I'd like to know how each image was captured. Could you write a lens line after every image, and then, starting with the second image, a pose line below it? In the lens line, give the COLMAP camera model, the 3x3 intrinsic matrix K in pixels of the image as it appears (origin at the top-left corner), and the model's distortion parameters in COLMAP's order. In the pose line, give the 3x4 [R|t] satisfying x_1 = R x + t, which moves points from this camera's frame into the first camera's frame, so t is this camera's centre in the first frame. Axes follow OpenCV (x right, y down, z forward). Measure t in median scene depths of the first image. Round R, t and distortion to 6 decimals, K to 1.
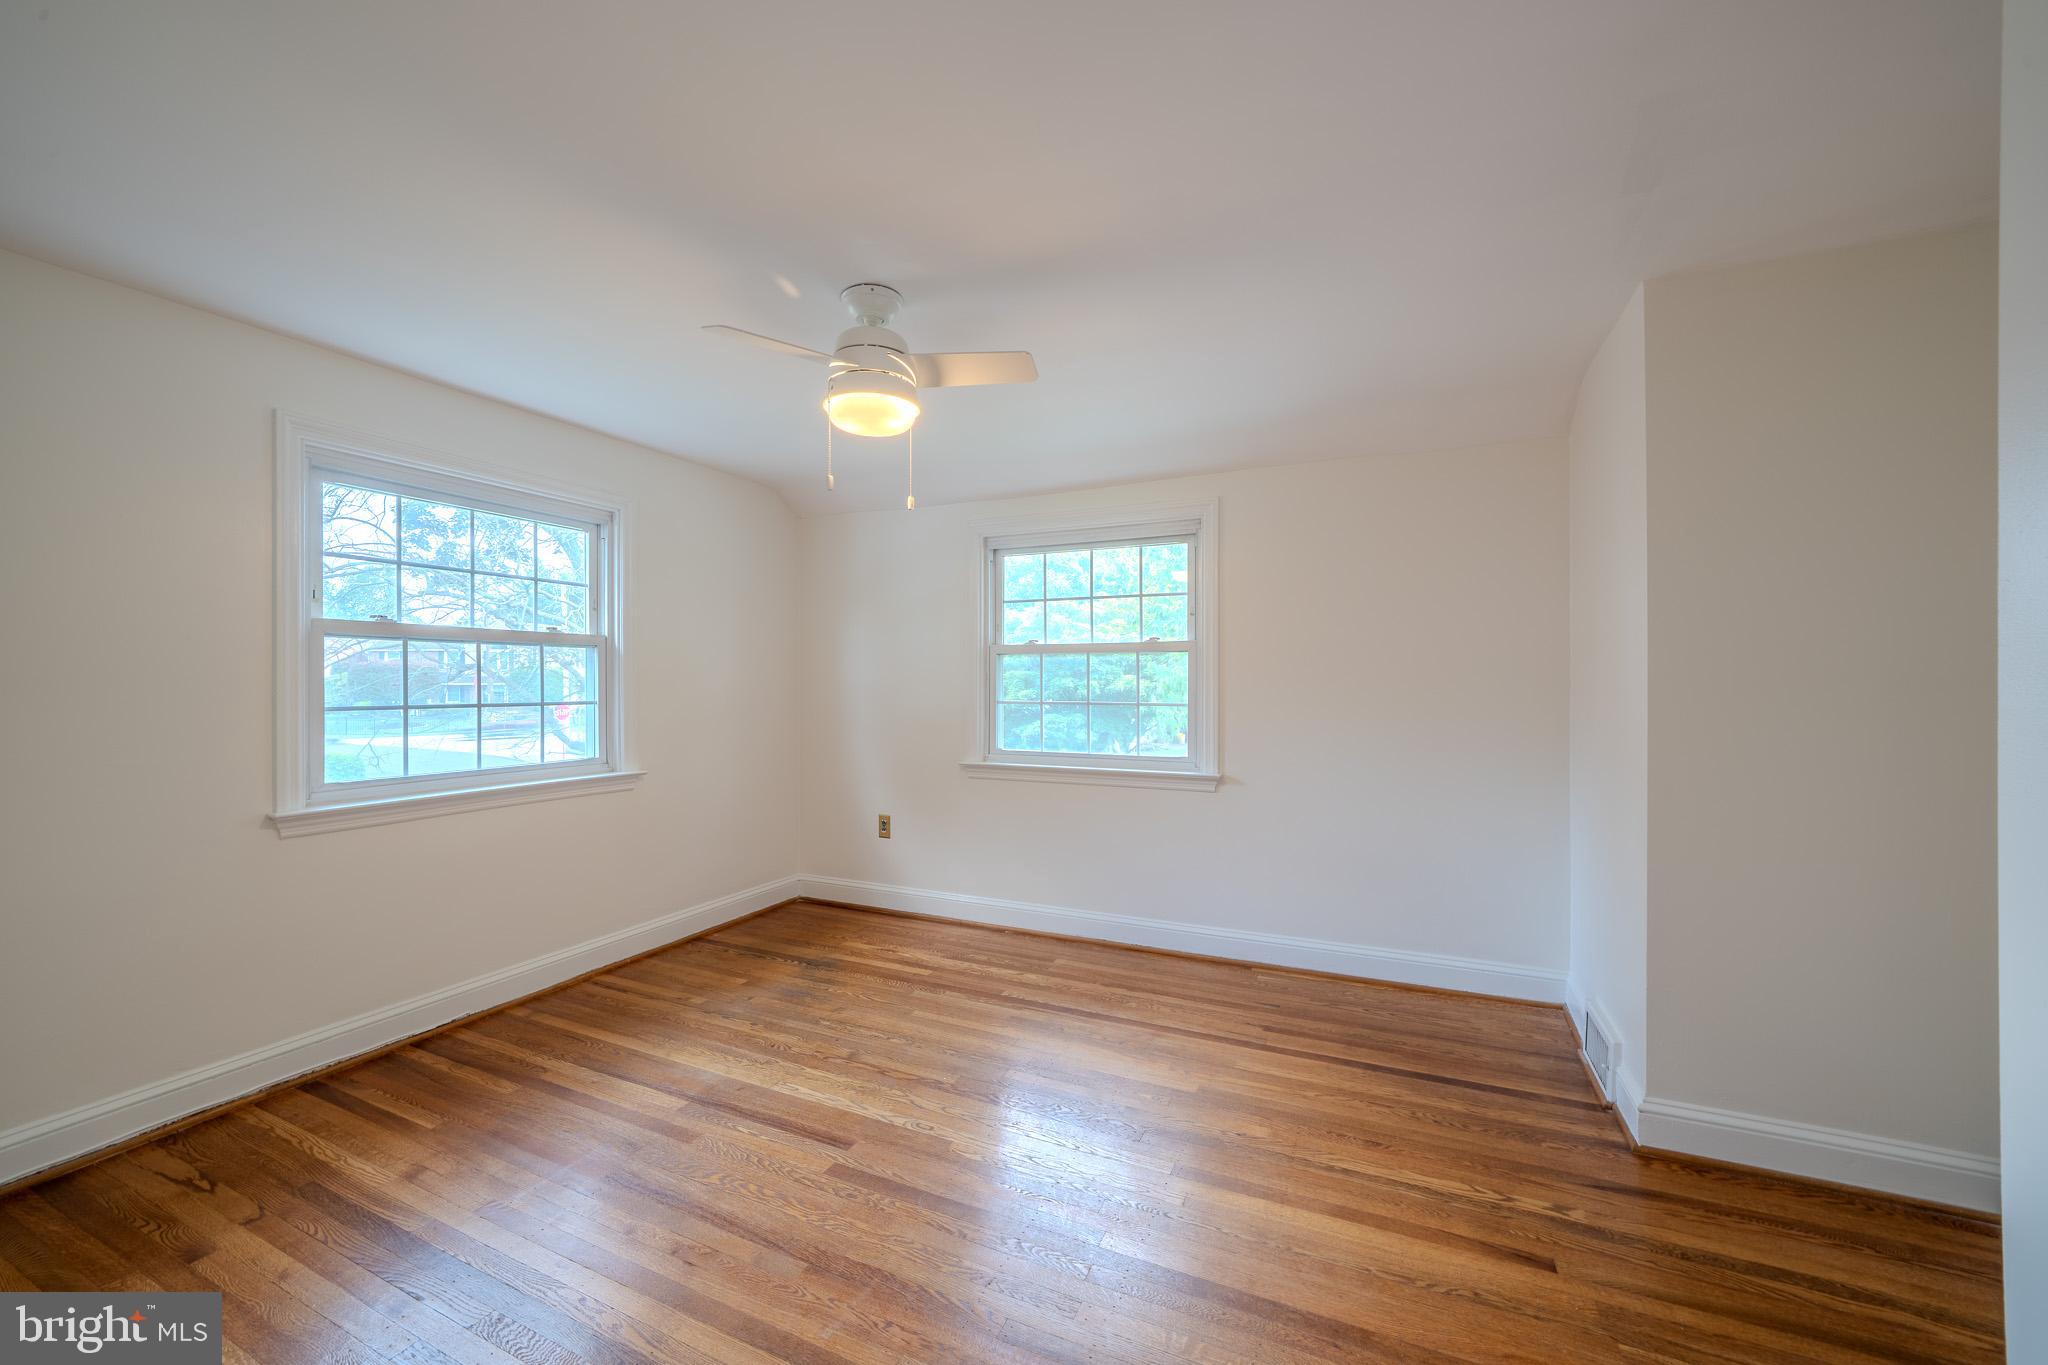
lens RADIAL K [[767.0, 0, 1011.3], [0, 767.0, 680.9], [0, 0, 1]] dist [-0.001961, 0.000054]
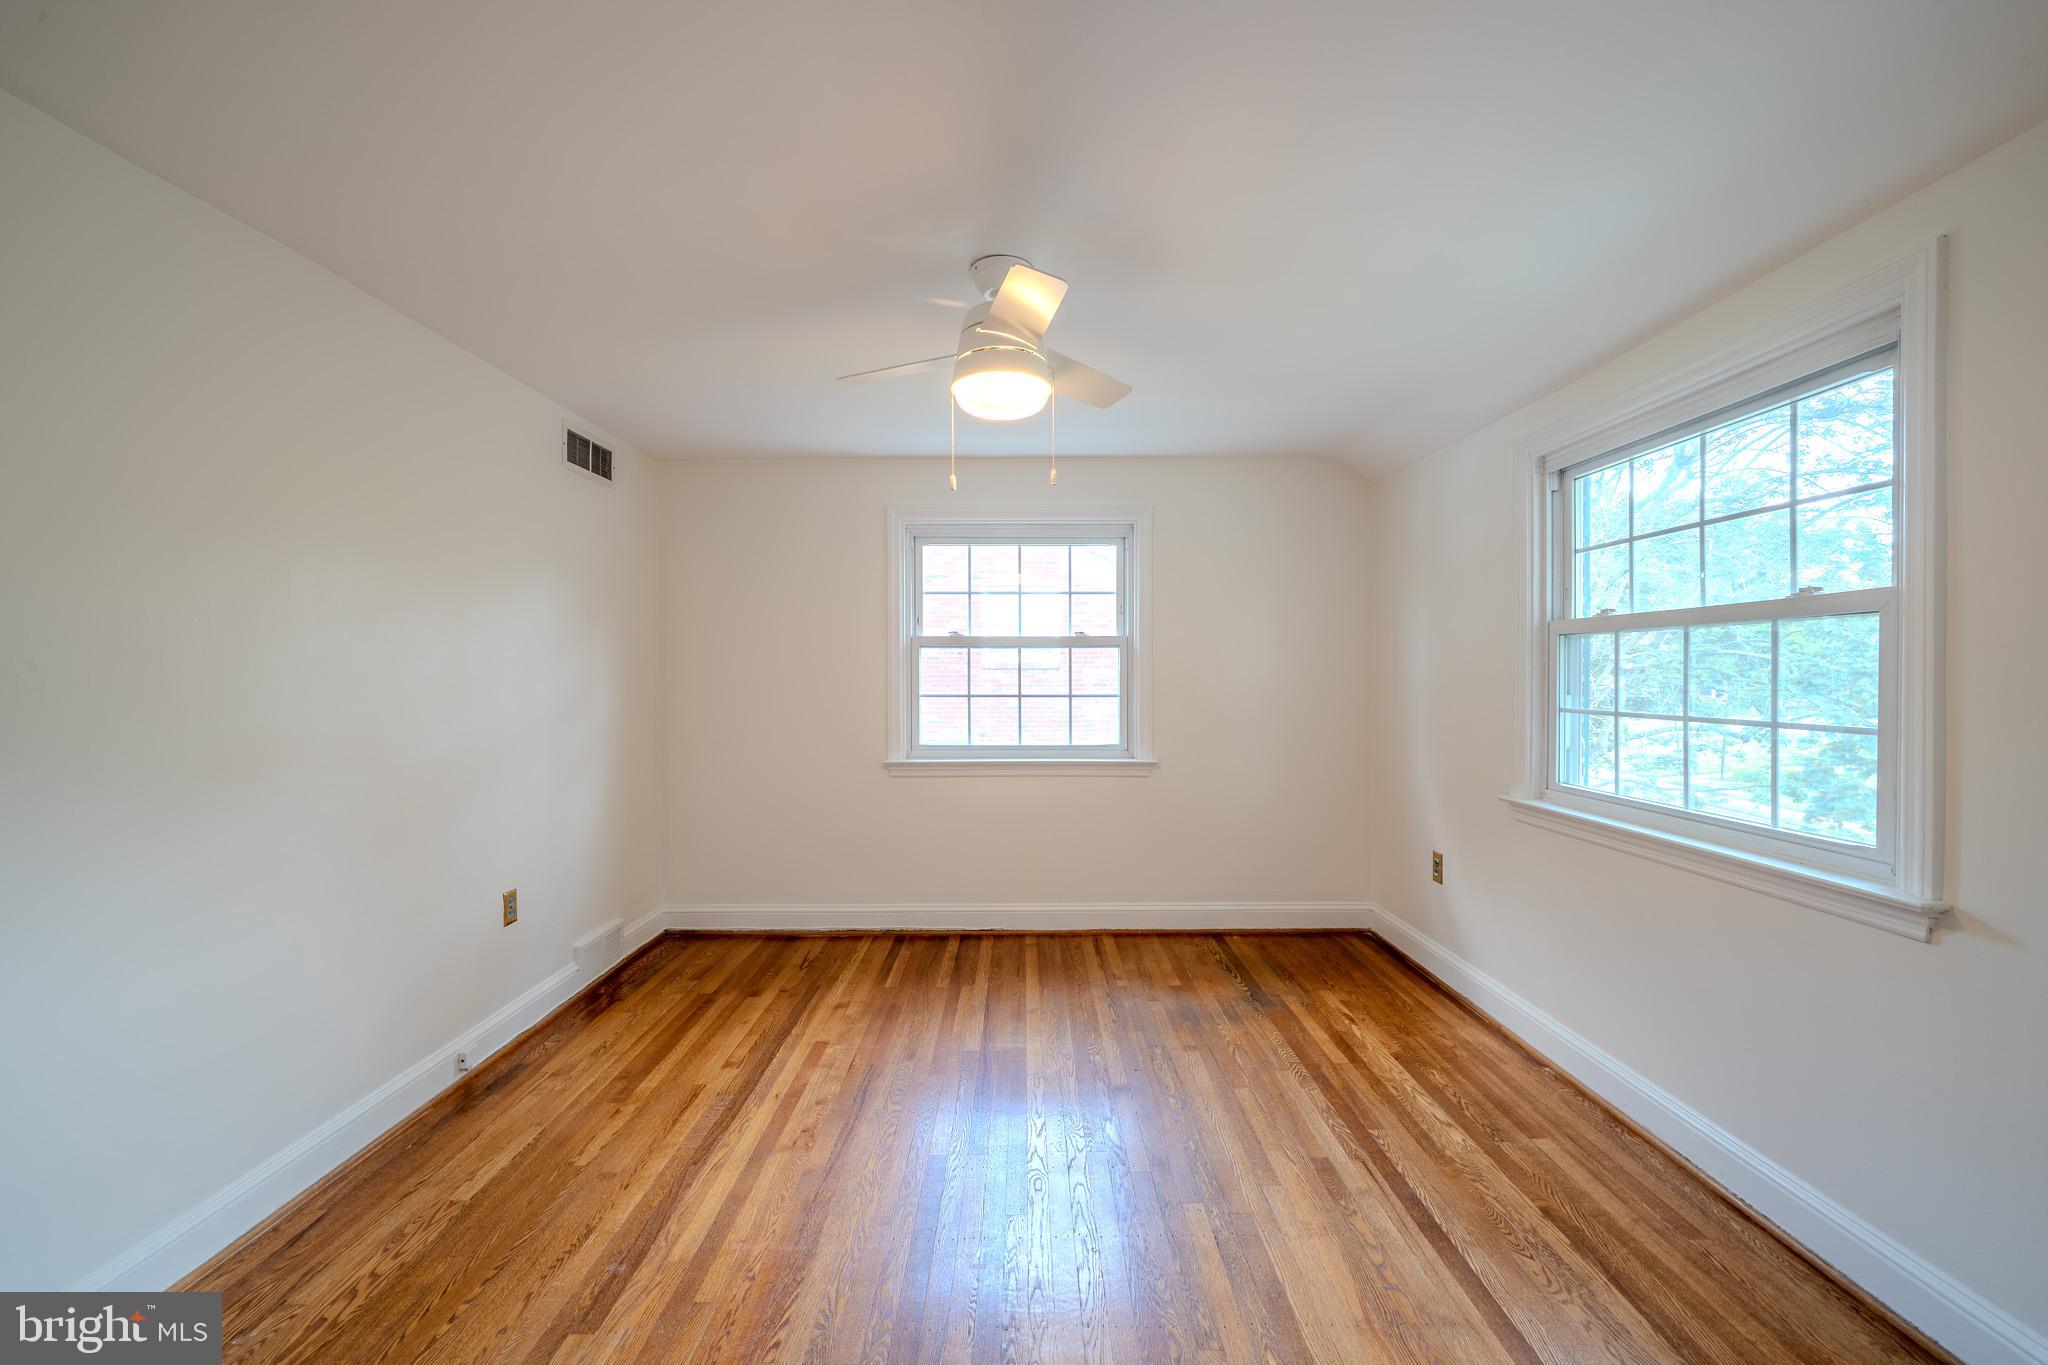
lens RADIAL K [[767.0, 0, 1011.3], [0, 767.0, 680.9], [0, 0, 1]] dist [-0.001961, 0.000054]
pose [[0.452010, 0.006126, -0.891992, 0.431593], [0.002975, 0.999961, 0.008375, -0.003921], [0.892008, -0.006439, 0.451974, 0.377948]]
